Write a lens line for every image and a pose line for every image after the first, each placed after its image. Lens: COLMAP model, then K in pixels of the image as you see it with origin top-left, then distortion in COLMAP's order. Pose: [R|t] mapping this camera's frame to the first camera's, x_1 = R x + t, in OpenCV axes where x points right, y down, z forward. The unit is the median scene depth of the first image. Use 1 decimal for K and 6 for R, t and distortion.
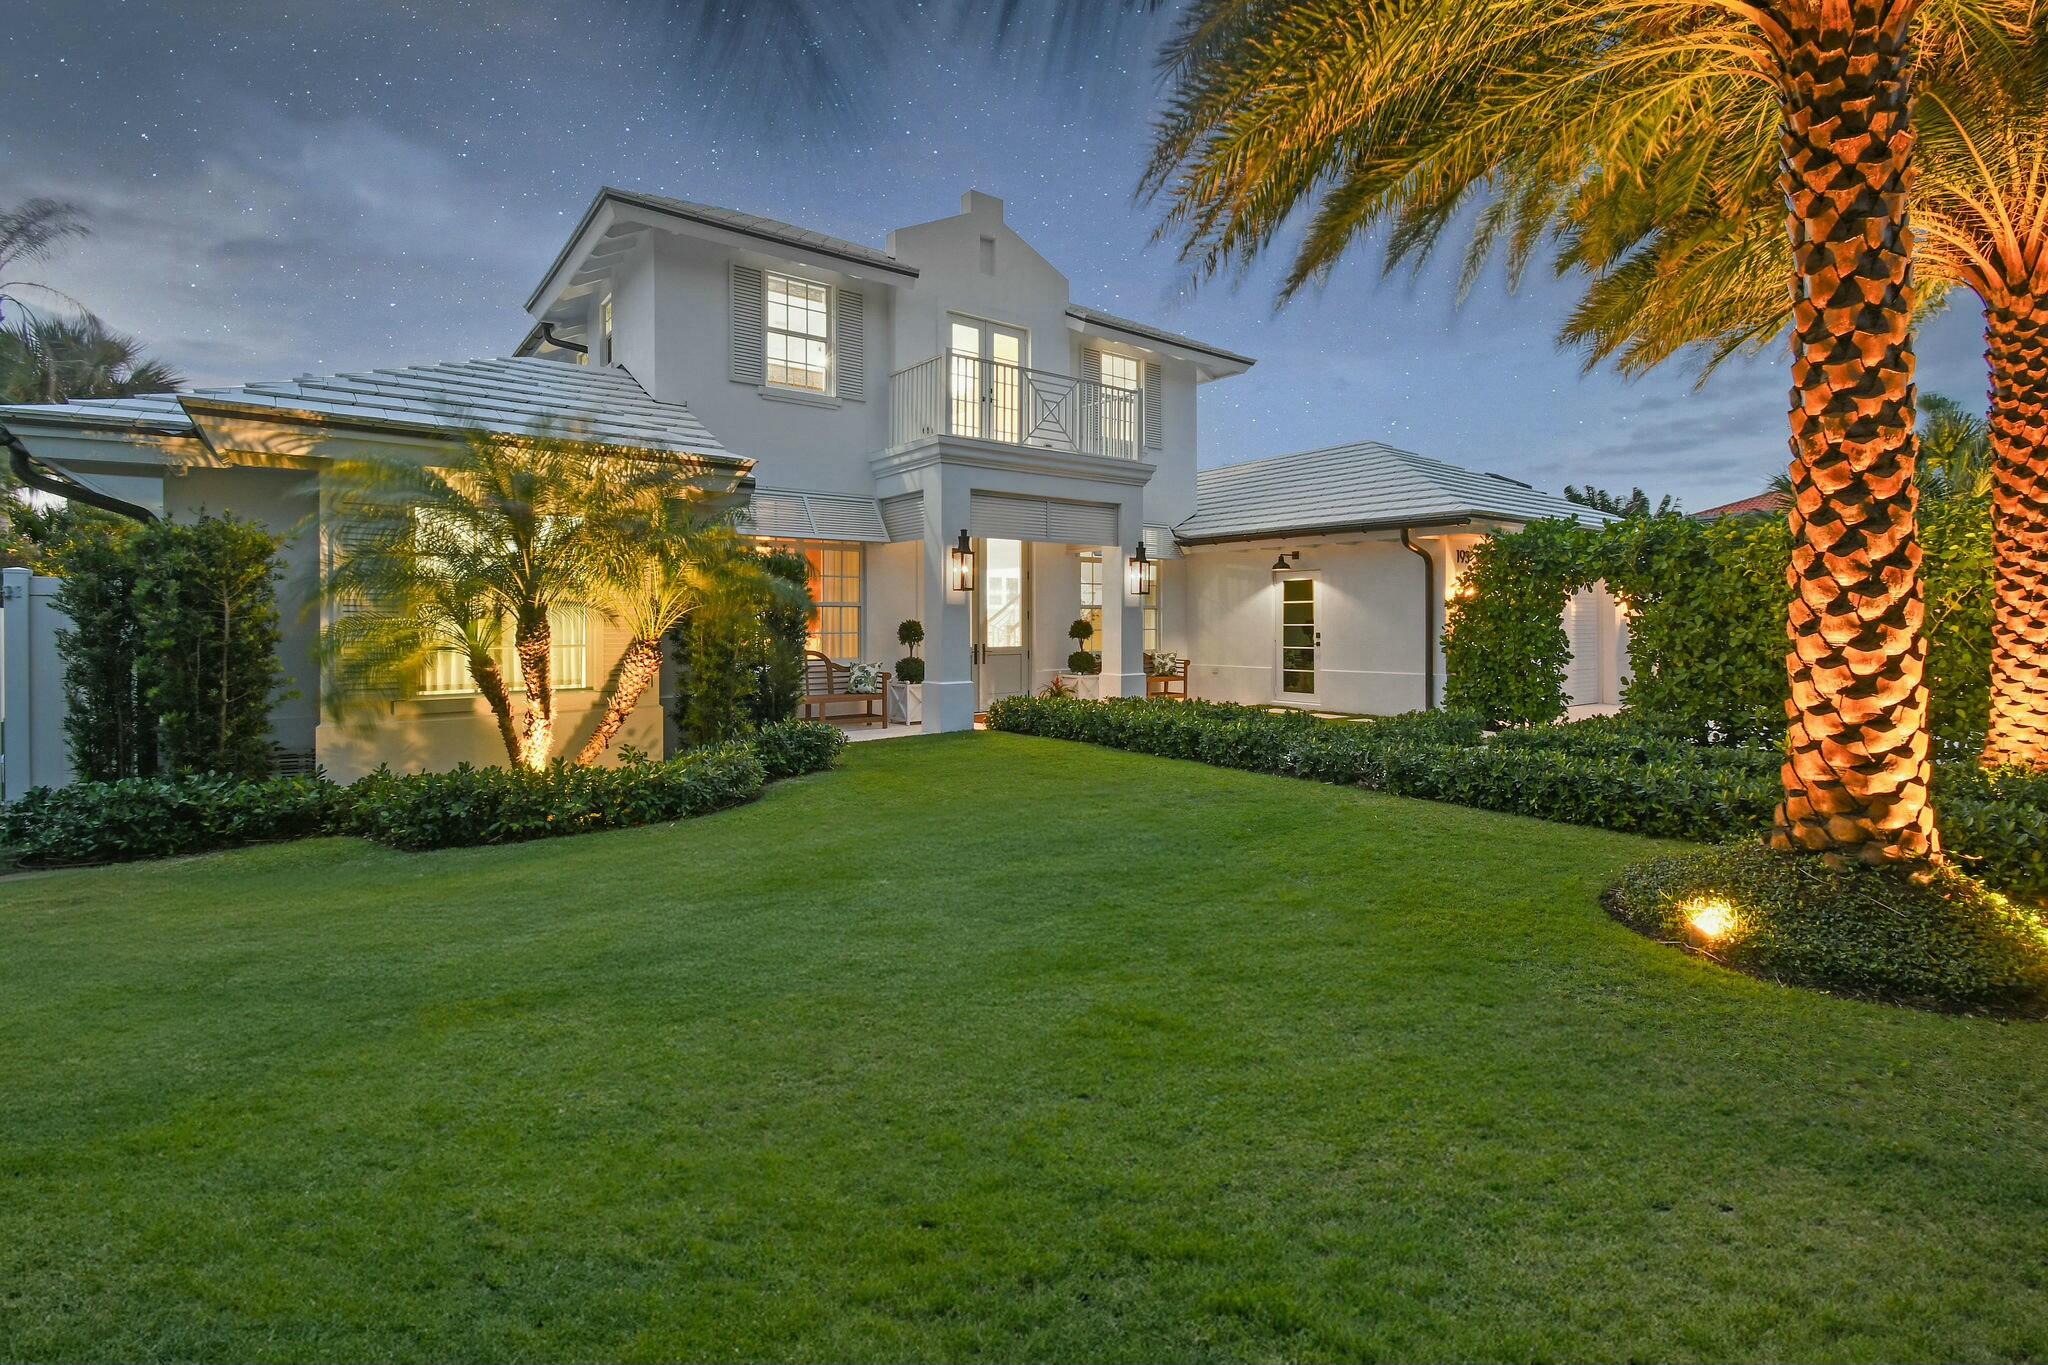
lens RADIAL K [[923.3, 0, 1034.5], [0, 923.3, 652.2], [0, 0, 1]] dist [0.014284, -0.002266]
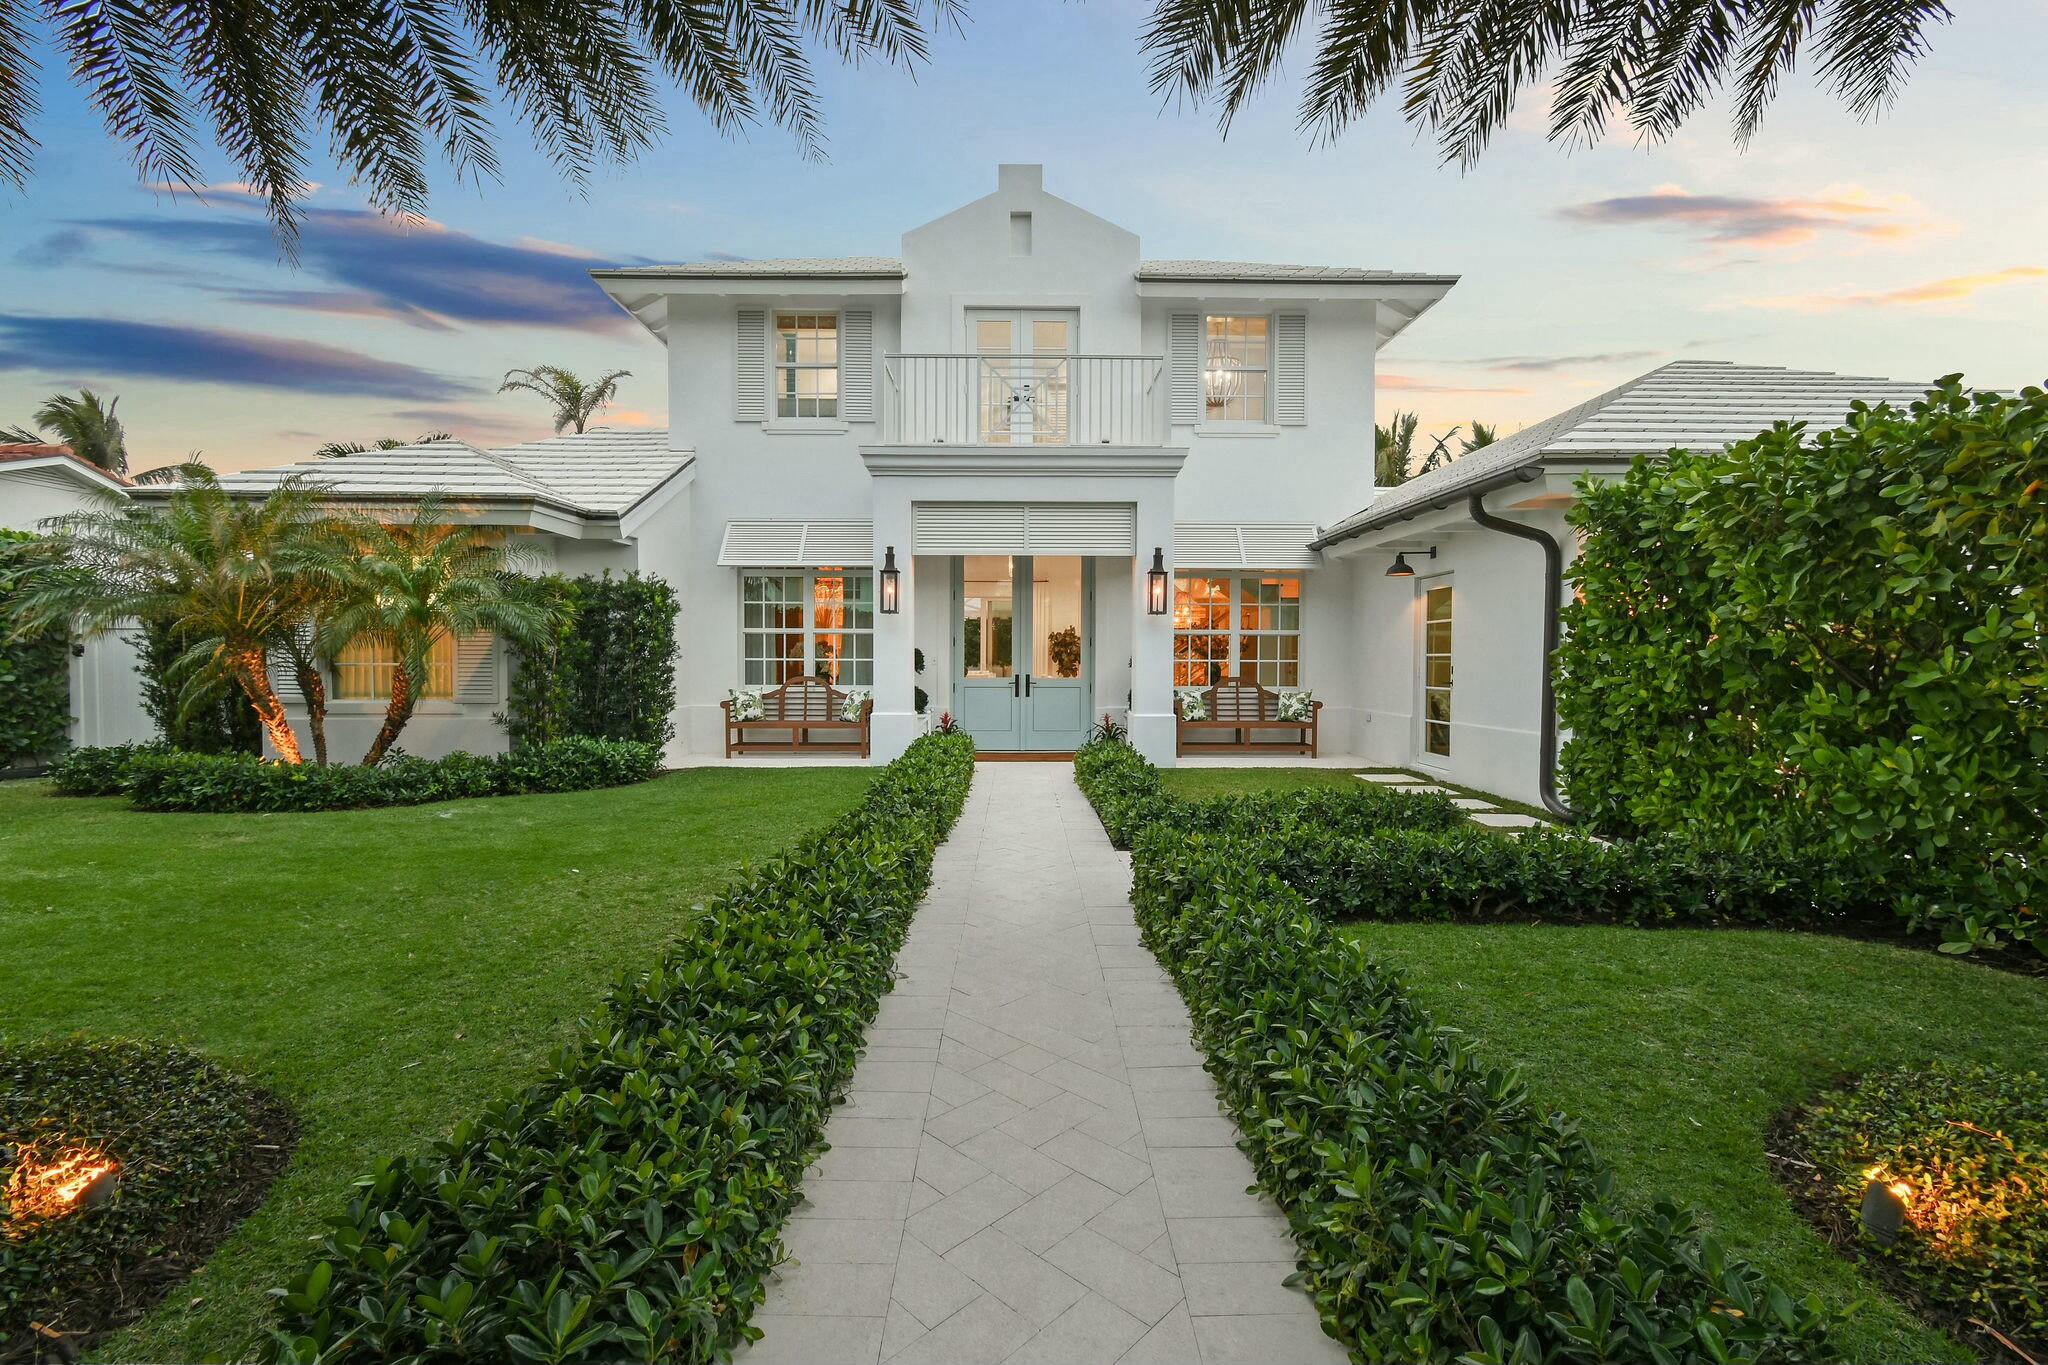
lens RADIAL K [[923.3, 0, 1011.0], [0, 923.3, 707.2], [0, 0, 1]] dist [0.014284, -0.002266]
pose [[0.798890, 0.035928, -0.600403, 0.492672], [-0.026209, 0.999346, 0.024928, 0.000069], [0.600906, -0.004179, 0.799309, 0.291288]]
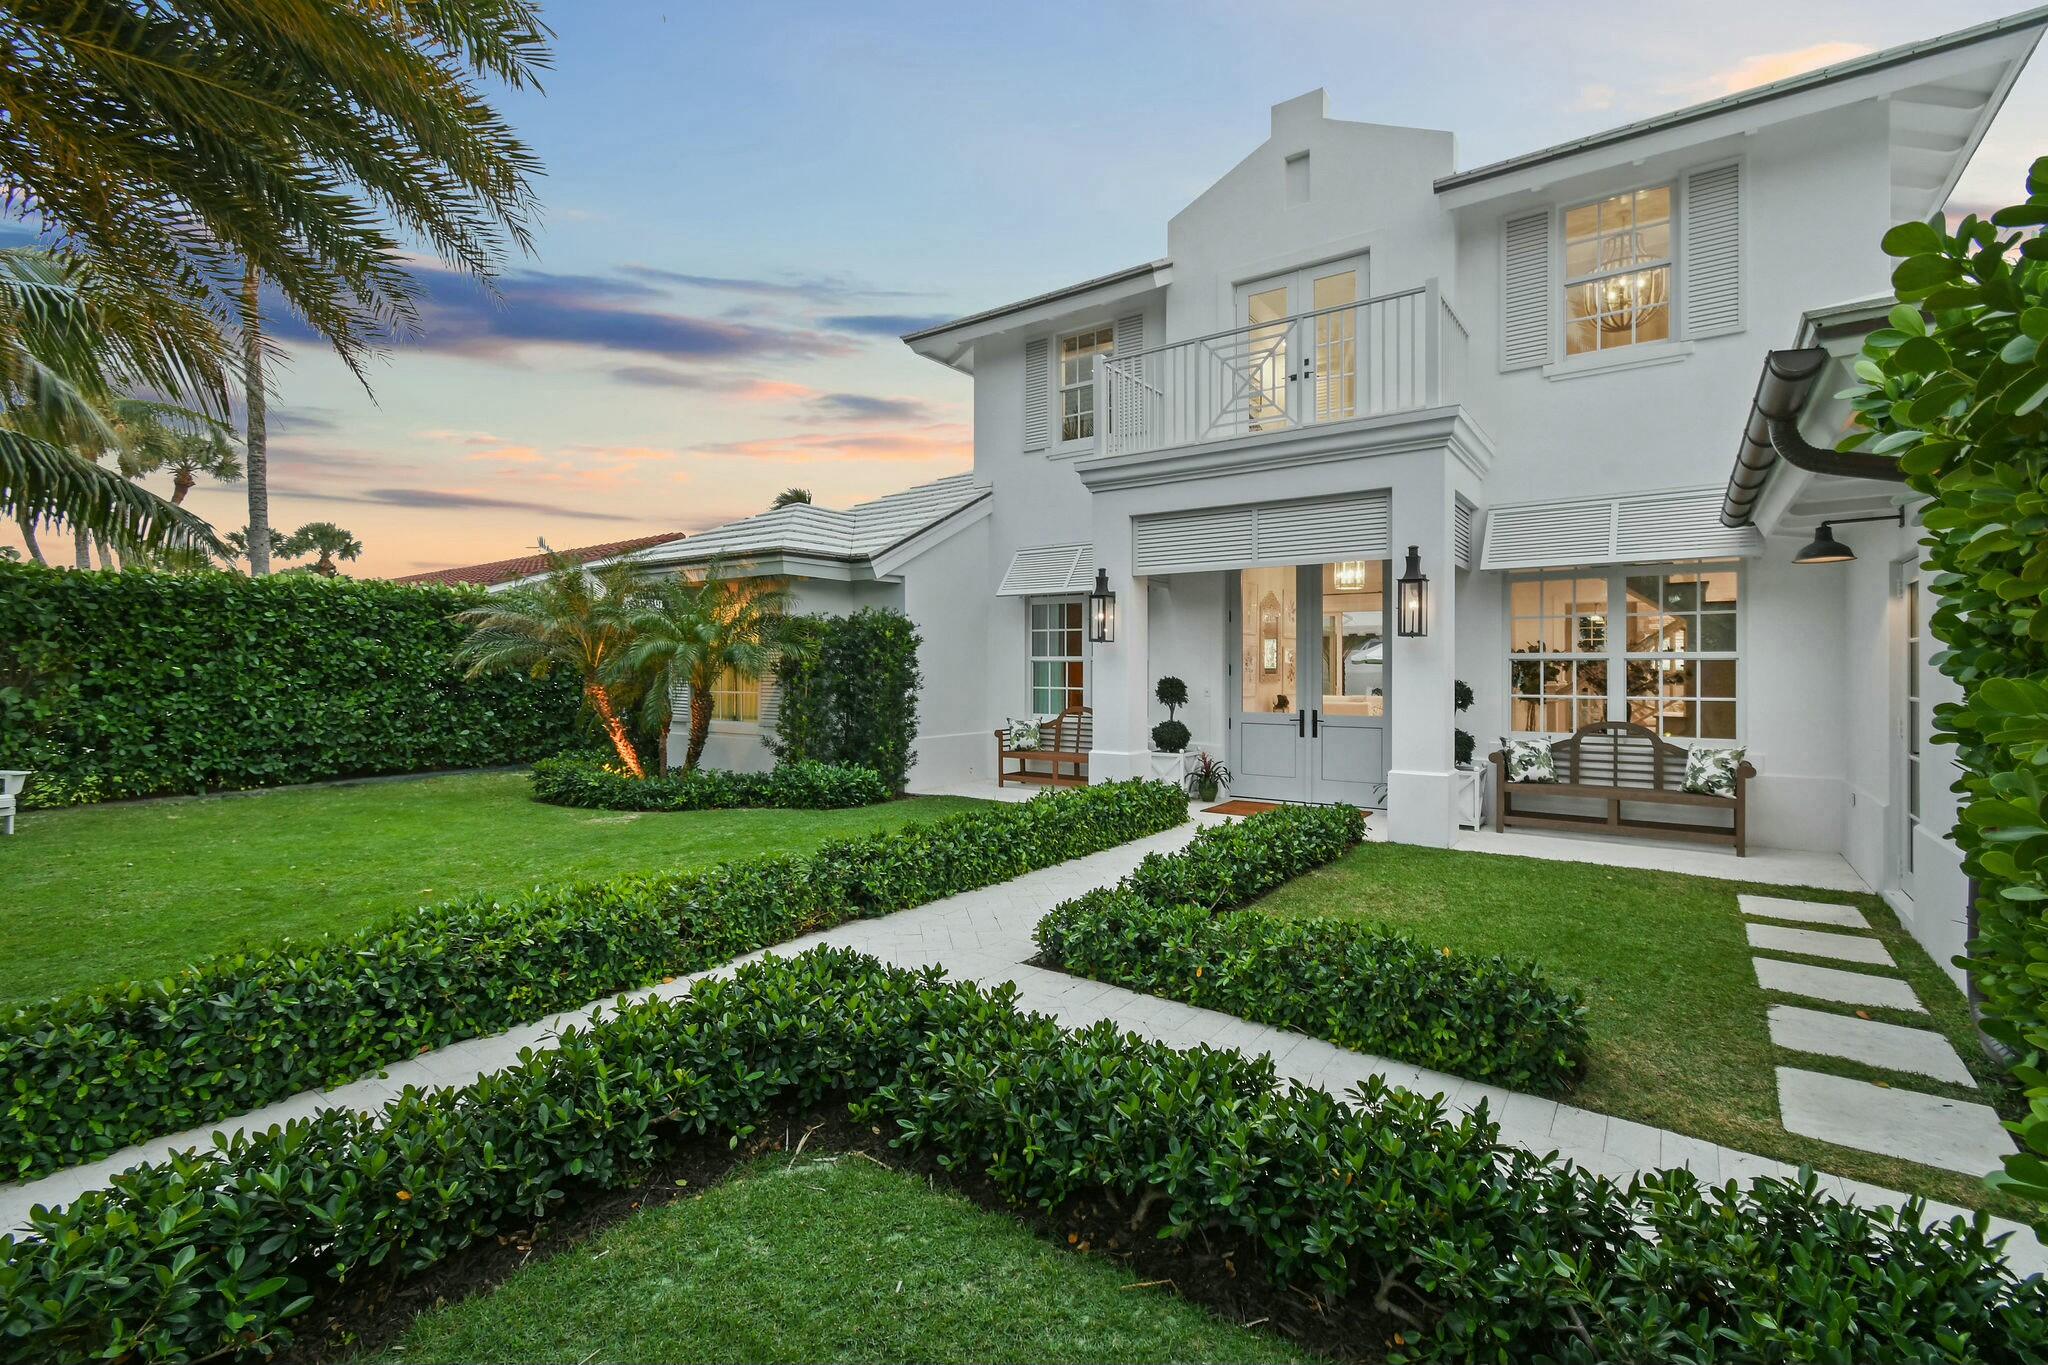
lens RADIAL K [[923.3, 0, 1016.1], [0, 923.3, 688.3], [0, 0, 1]] dist [0.014284, -0.002266]
pose [[0.293819, 0.021071, -0.955629, 0.598773], [-0.036941, 0.999260, 0.010675, -0.027019], [0.955147, 0.032166, 0.294380, 0.591595]]
